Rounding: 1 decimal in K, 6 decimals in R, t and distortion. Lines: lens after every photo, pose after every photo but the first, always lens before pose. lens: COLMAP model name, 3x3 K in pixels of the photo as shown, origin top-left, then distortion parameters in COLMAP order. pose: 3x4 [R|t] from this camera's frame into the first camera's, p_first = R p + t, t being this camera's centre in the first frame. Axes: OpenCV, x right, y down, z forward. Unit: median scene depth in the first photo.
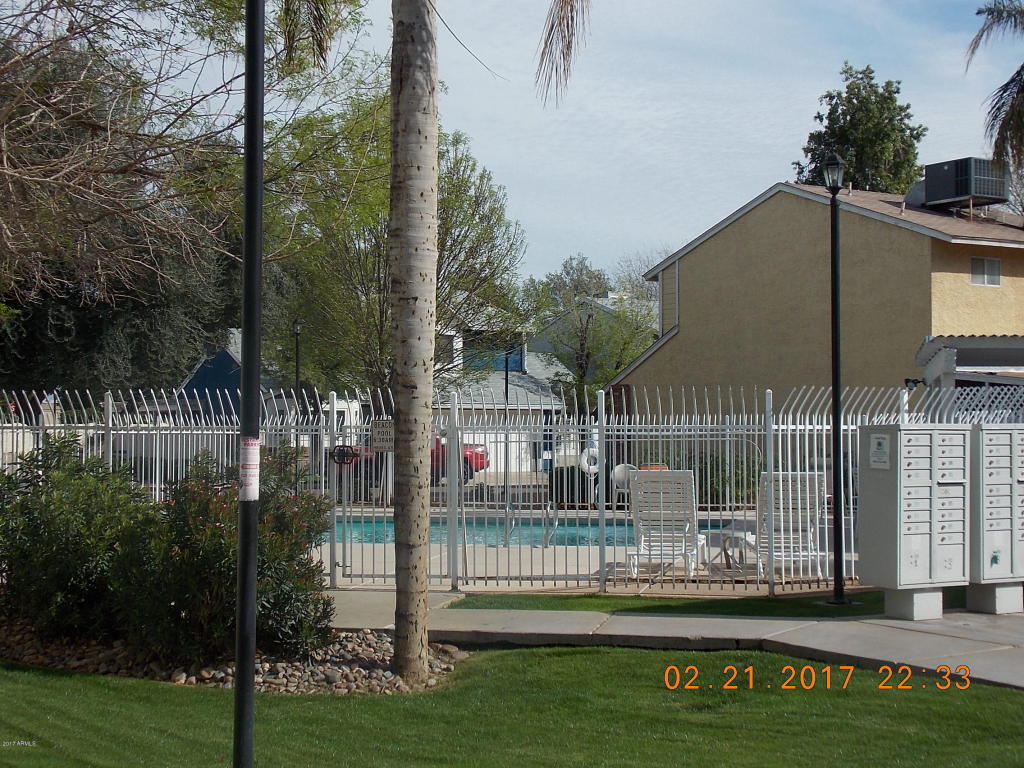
lens RADIAL K [[1592.6, 0, 512.0], [0, 1592.6, 384.0], [0, 0, 1]] dist [0.014925, 0.167100]
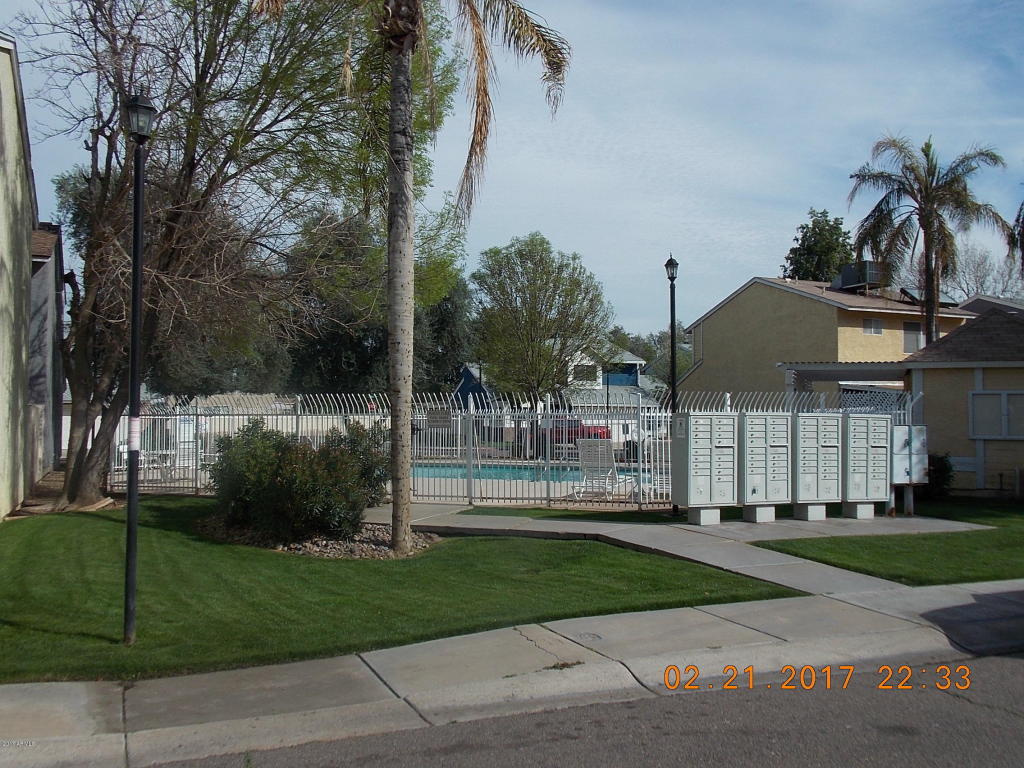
lens RADIAL K [[880.0, 0, 512.0], [0, 880.0, 384.0], [0, 0, 1]] dist [-0.008654, -0.008132]
pose [[0.988628, -0.003488, -0.150342, 0.165086], [0.001951, 0.999944, -0.010371, 0.003060], [0.150369, 0.009959, 0.988580, 0.017488]]
